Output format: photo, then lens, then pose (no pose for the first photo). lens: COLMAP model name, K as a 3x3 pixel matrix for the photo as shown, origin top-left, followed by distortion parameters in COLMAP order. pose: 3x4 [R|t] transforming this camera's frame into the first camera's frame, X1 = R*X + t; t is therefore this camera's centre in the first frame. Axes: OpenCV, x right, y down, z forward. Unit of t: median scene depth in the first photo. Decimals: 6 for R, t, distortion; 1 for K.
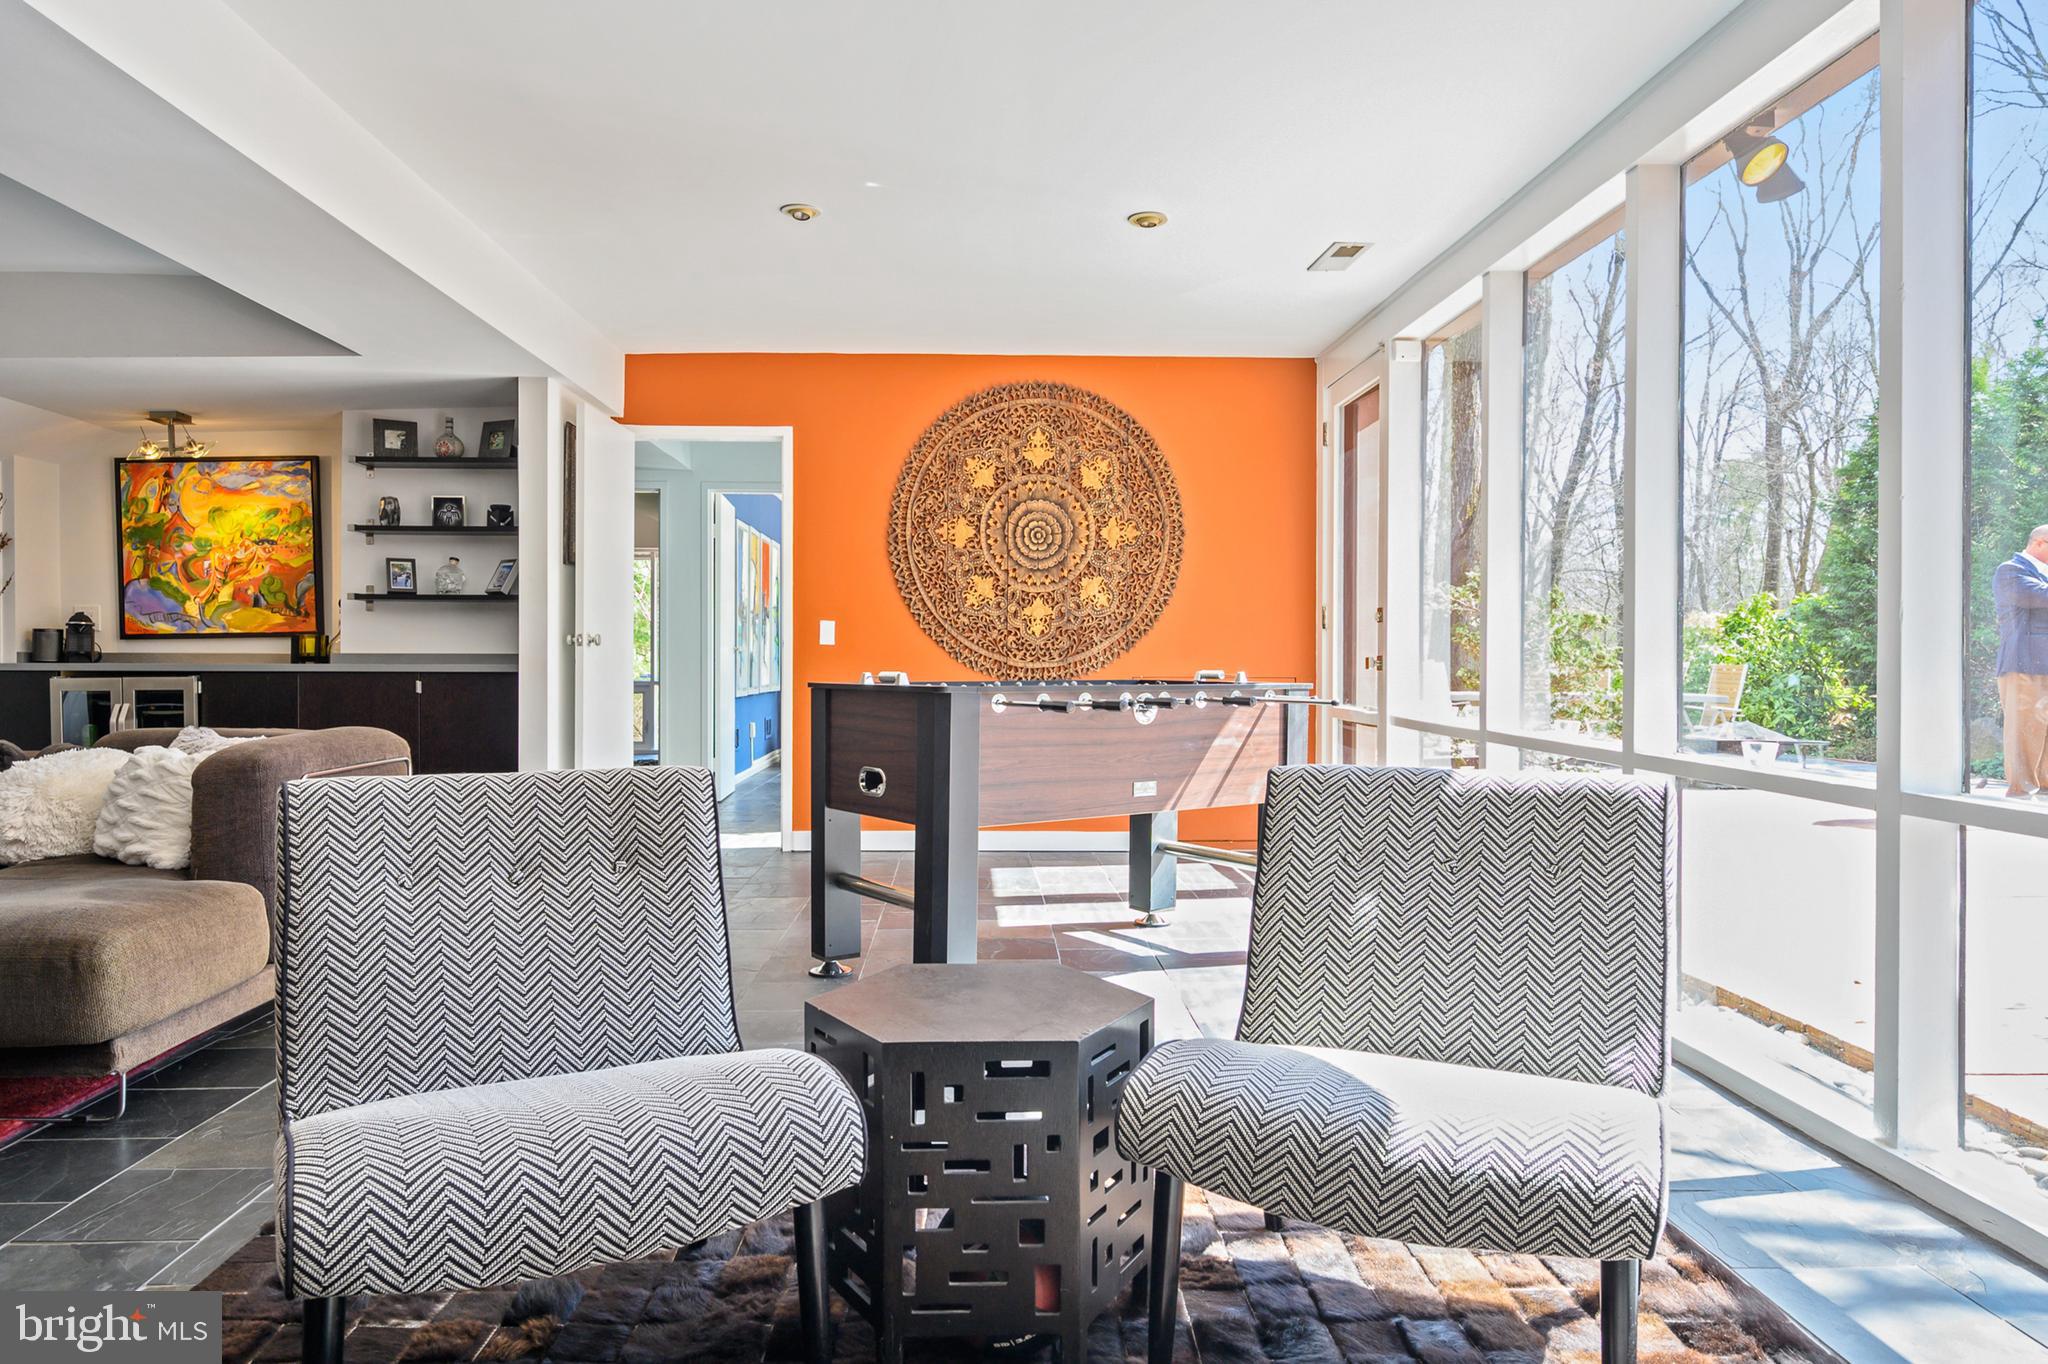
lens RADIAL K [[1327.0, 0, 1020.0], [0, 1327.0, 672.7], [0, 0, 1]] dist [-0.009870, 0.001842]
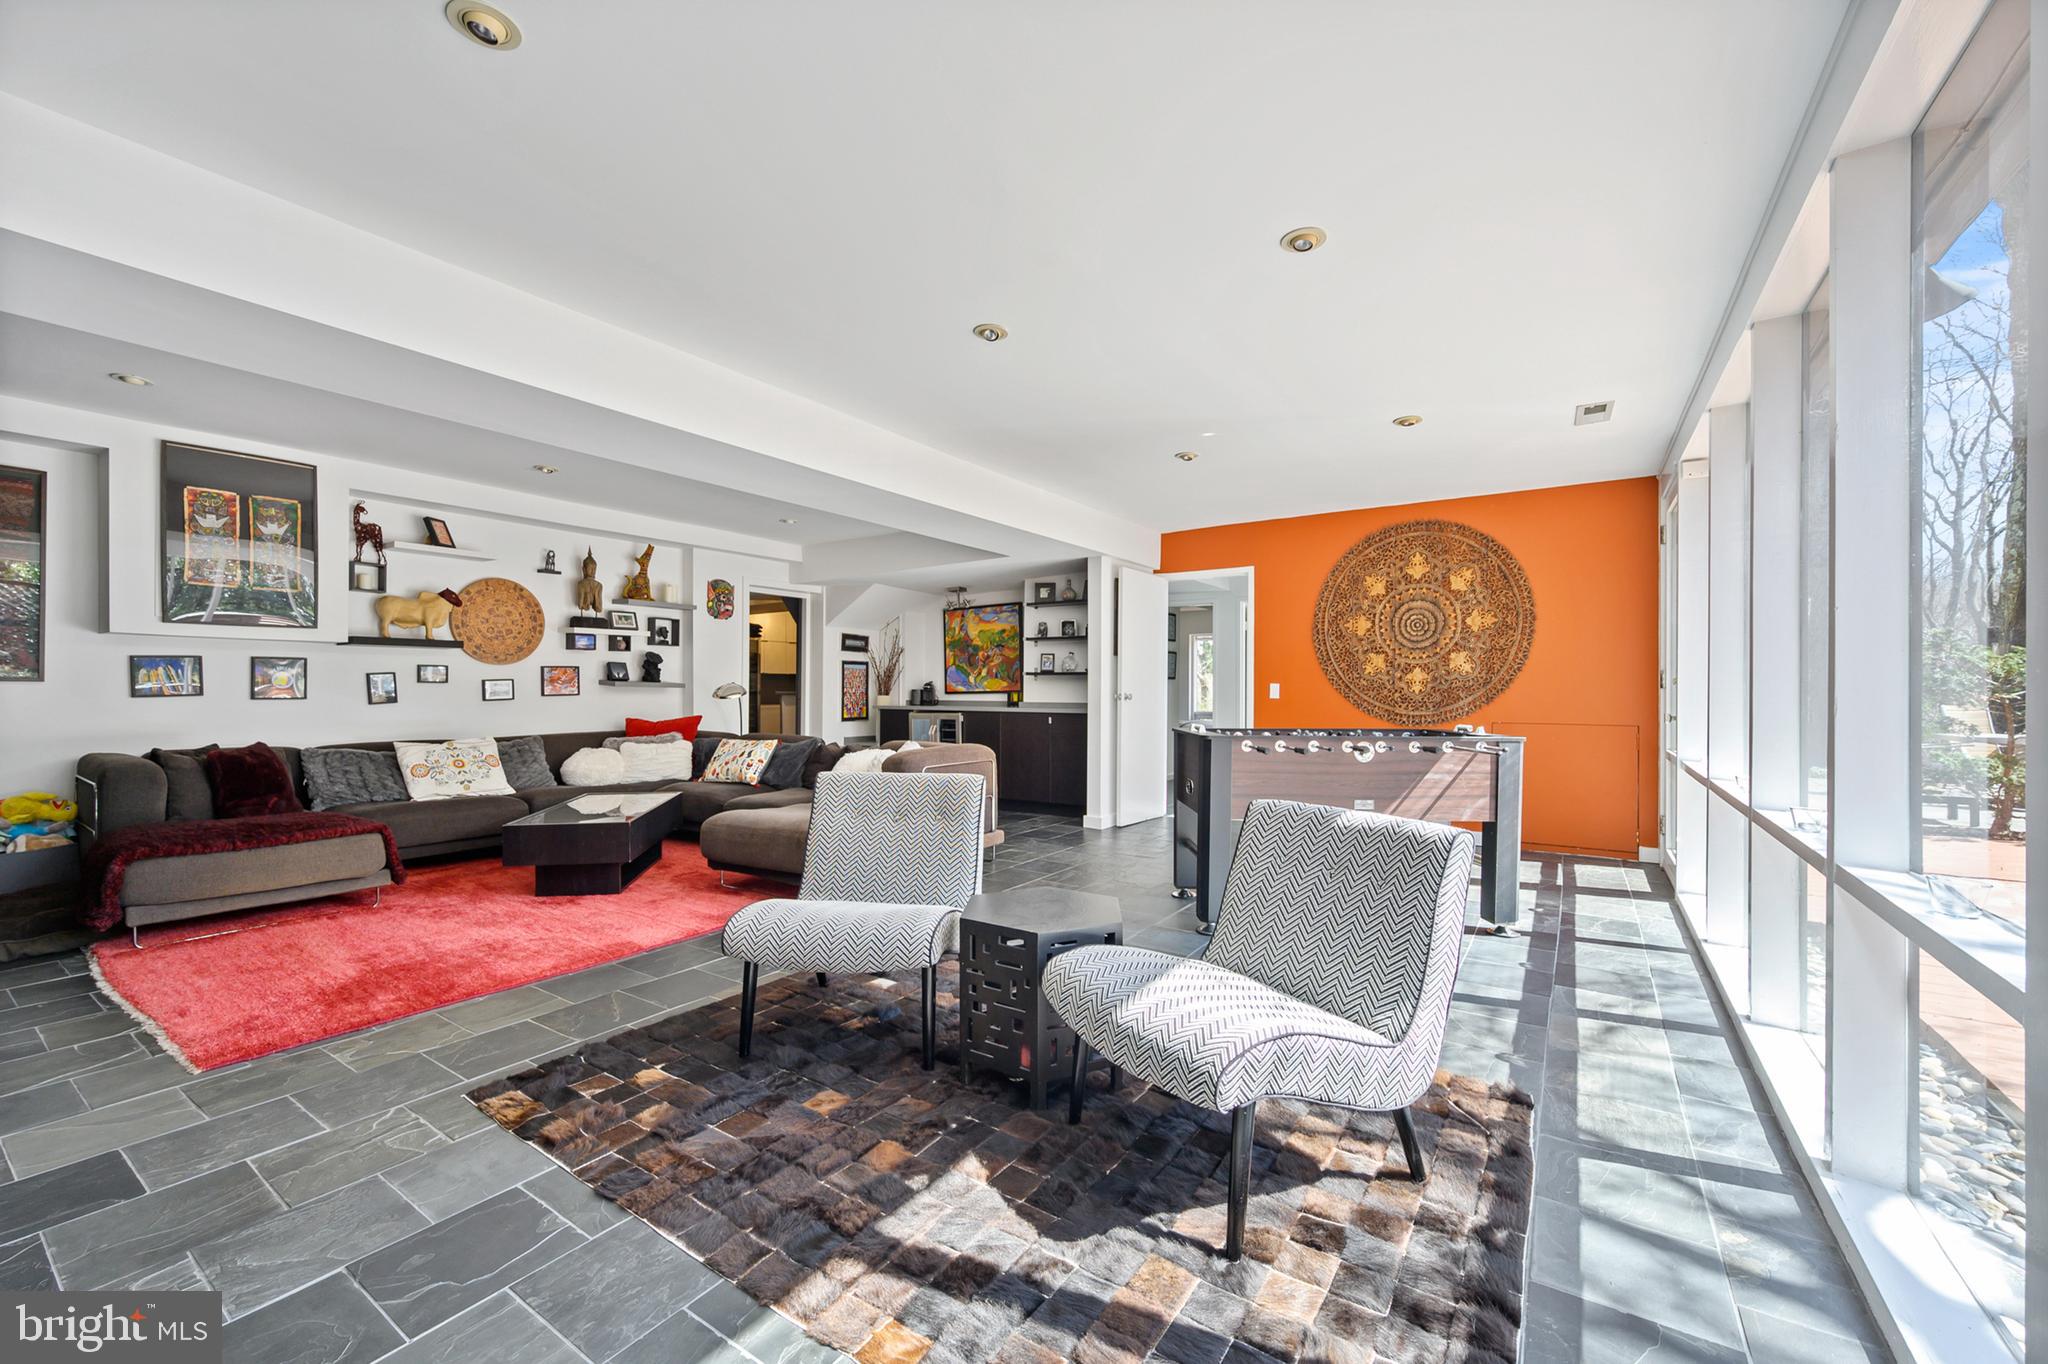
lens RADIAL K [[823.7, 0, 1011.9], [0, 823.7, 689.7], [0, 0, 1]] dist [-0.000027, 0.000534]
pose [[0.803778, -0.001177, -0.594928, 0.195915], [-0.006617, 0.999919, -0.010917, -0.018524], [0.594892, 0.012712, 0.803705, -0.002286]]
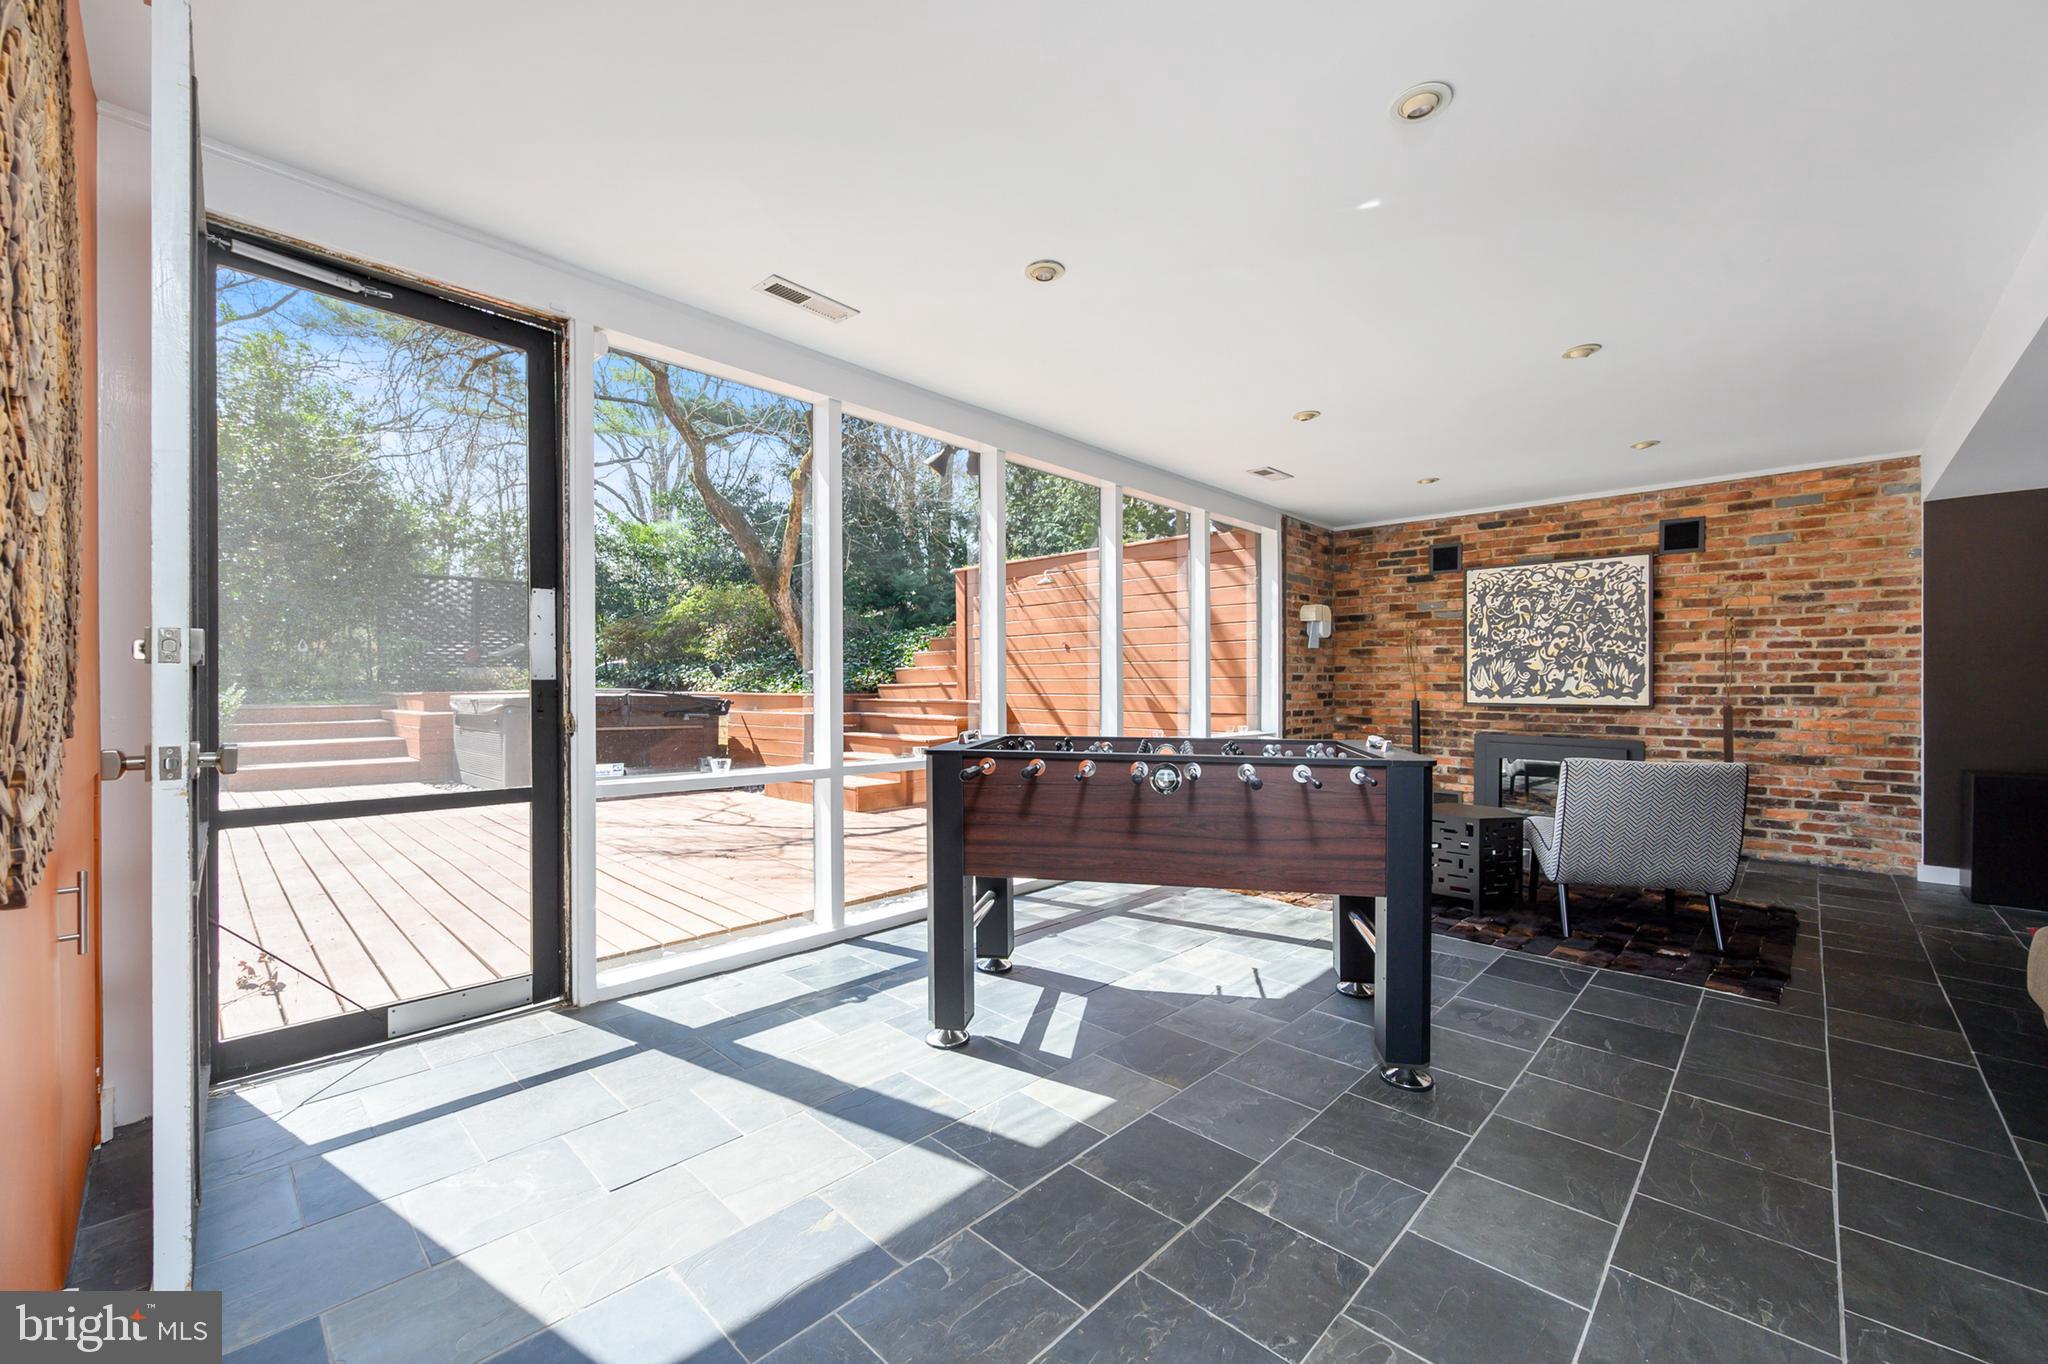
lens RADIAL K [[823.7, 0, 1017.5], [0, 823.7, 681.5], [0, 0, 1]] dist [-0.000027, 0.000534]
pose [[-0.698280, -0.006832, 0.715792, -0.221614], [-0.000668, 0.999960, 0.008893, -0.030840], [-0.715825, 0.005731, -0.698257, 0.988807]]
